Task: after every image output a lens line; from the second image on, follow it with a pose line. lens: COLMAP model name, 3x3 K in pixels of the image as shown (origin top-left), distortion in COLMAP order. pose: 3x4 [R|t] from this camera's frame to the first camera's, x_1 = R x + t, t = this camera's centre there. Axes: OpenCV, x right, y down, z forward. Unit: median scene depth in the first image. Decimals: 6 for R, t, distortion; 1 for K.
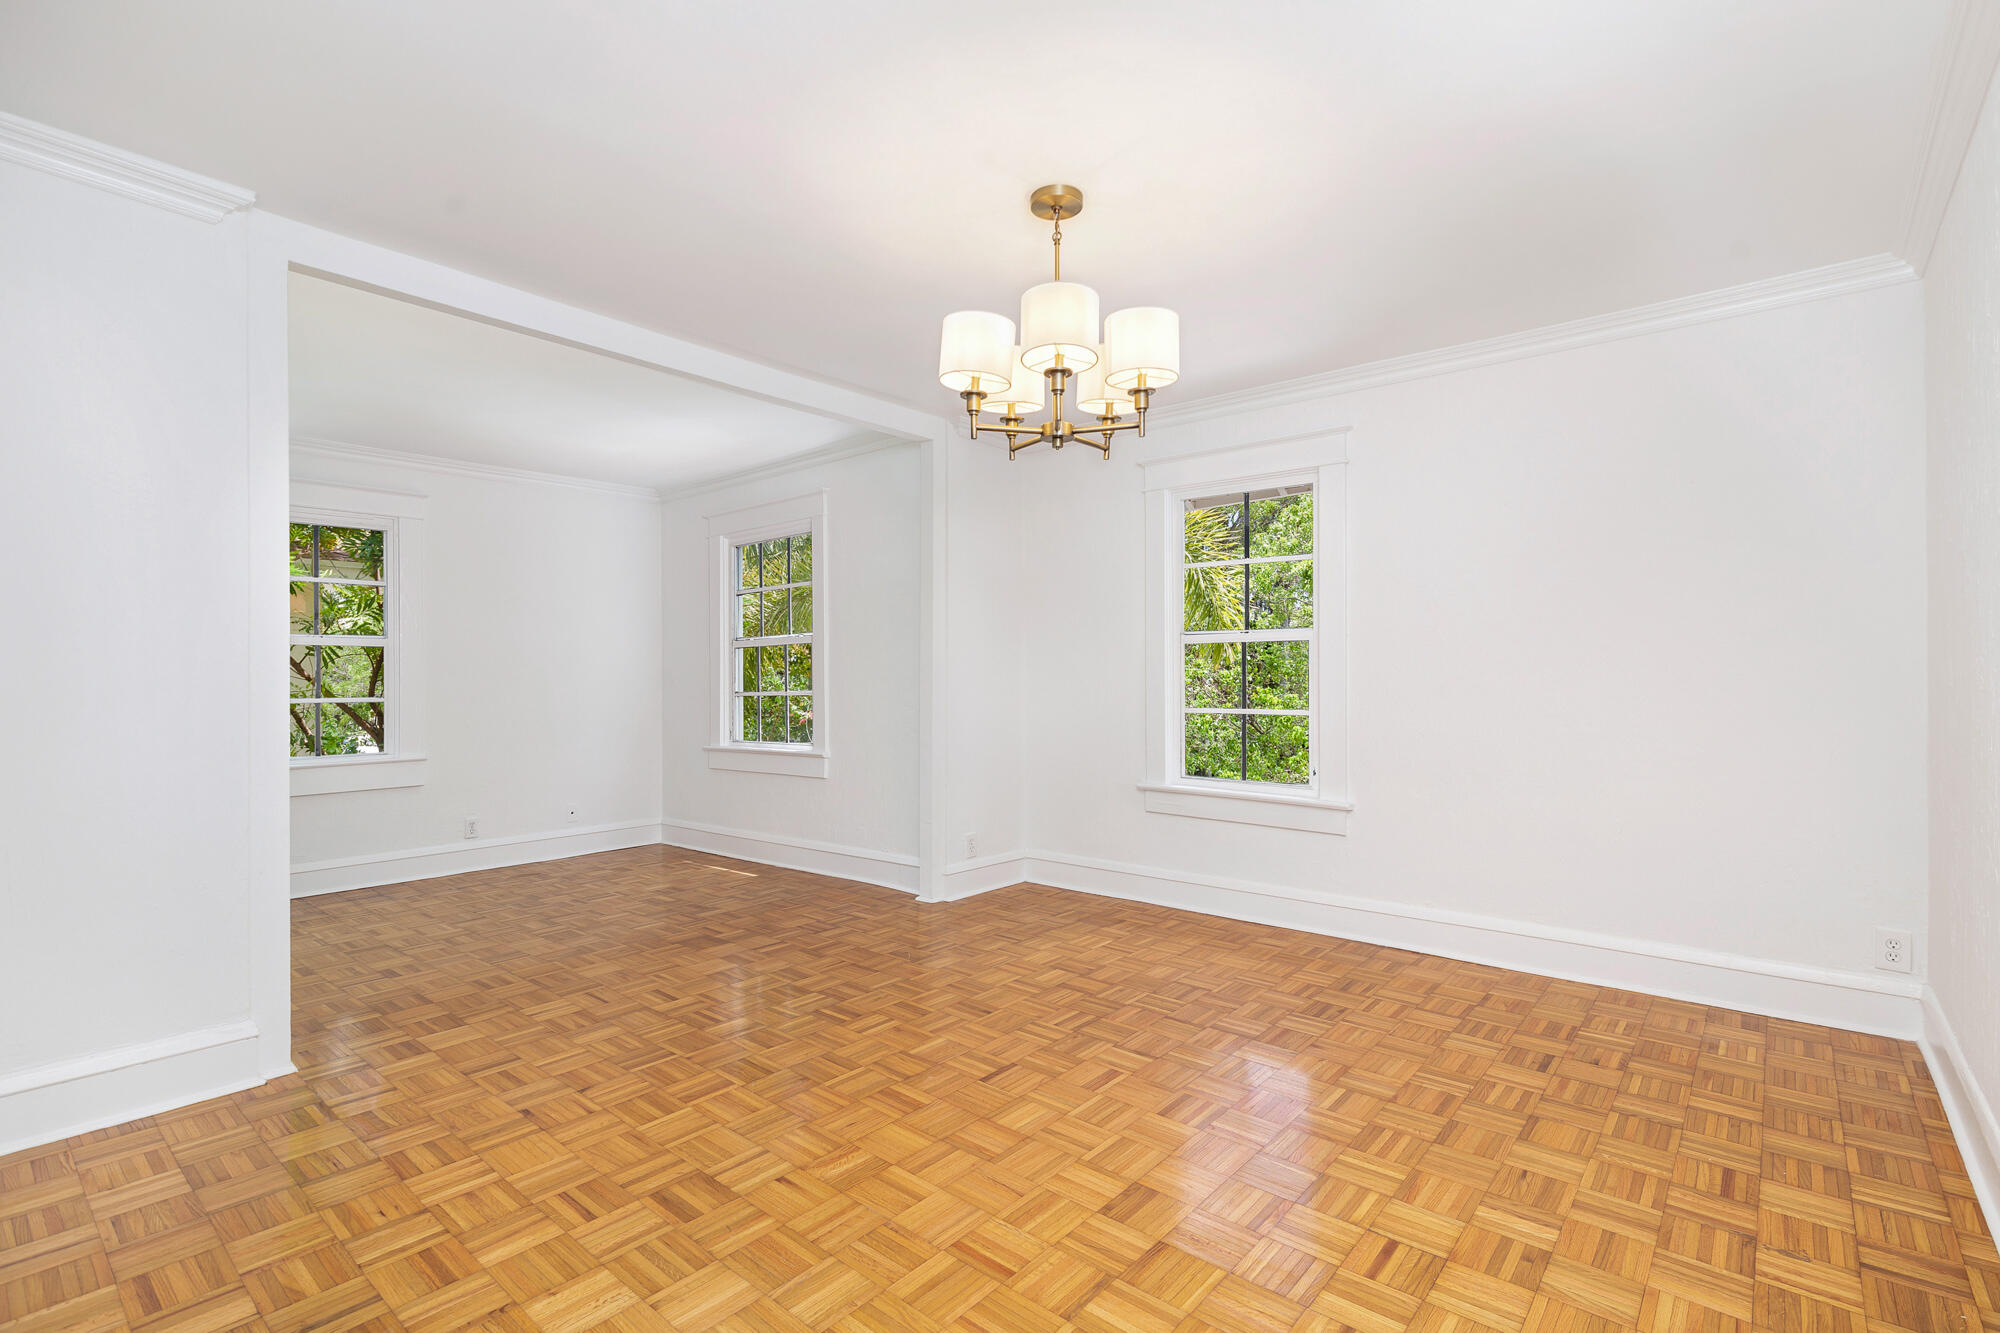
lens RADIAL K [[915.1, 0, 1004.8], [0, 915.1, 671.5], [0, 0, 1]] dist [-0.001794, -0.000226]
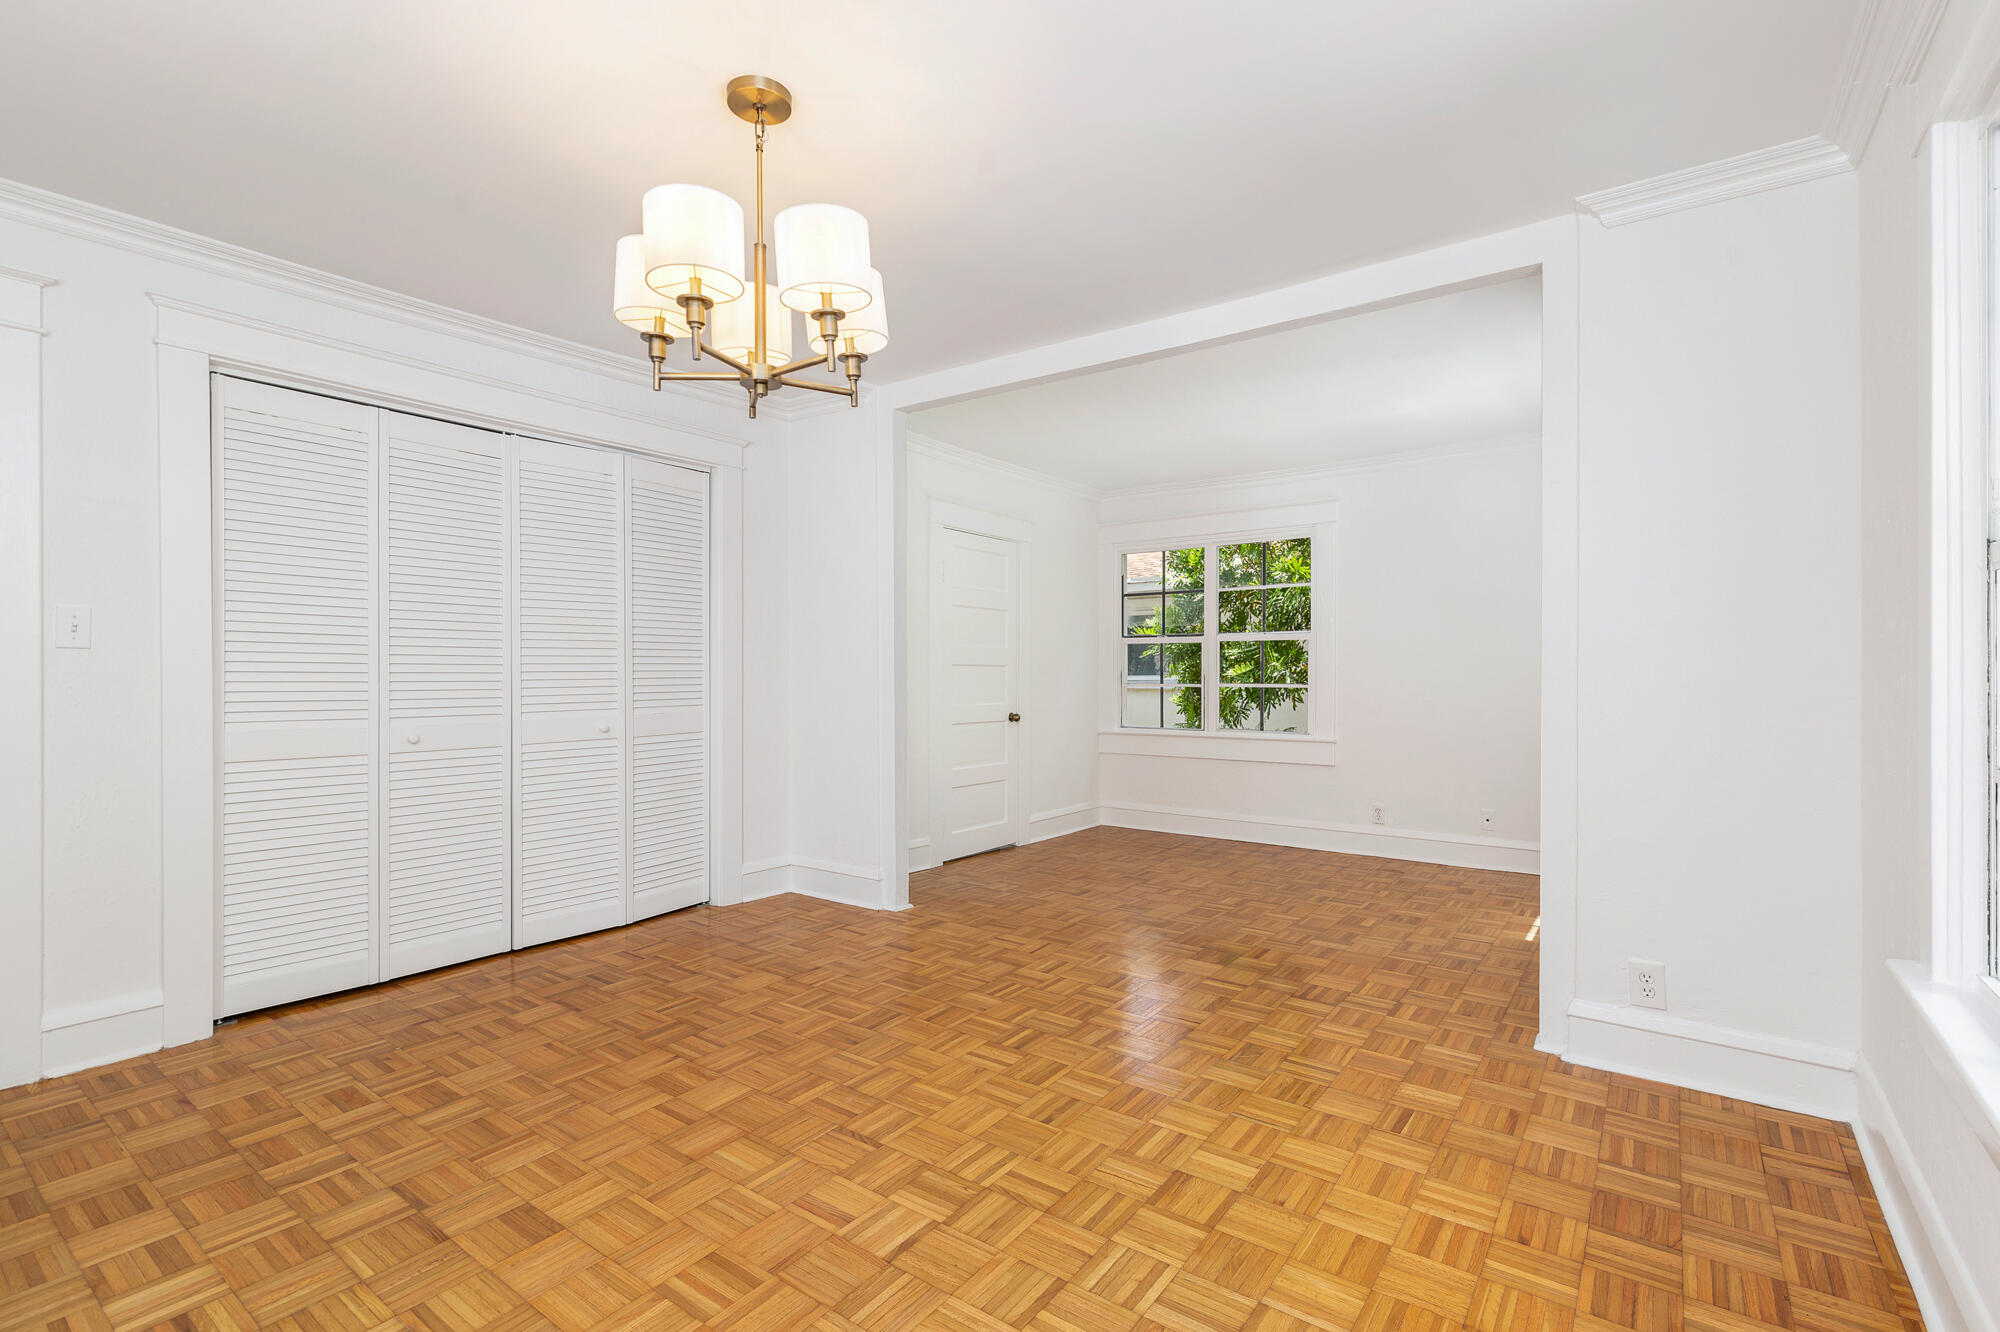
lens RADIAL K [[915.1, 0, 1004.8], [0, 915.1, 671.0], [0, 0, 1]] dist [-0.001794, -0.000226]
pose [[0.079088, 0.009773, -0.996820, 0.720876], [0.006666, 0.999924, 0.010332, -0.001029], [0.996845, -0.007462, 0.079017, 0.915100]]
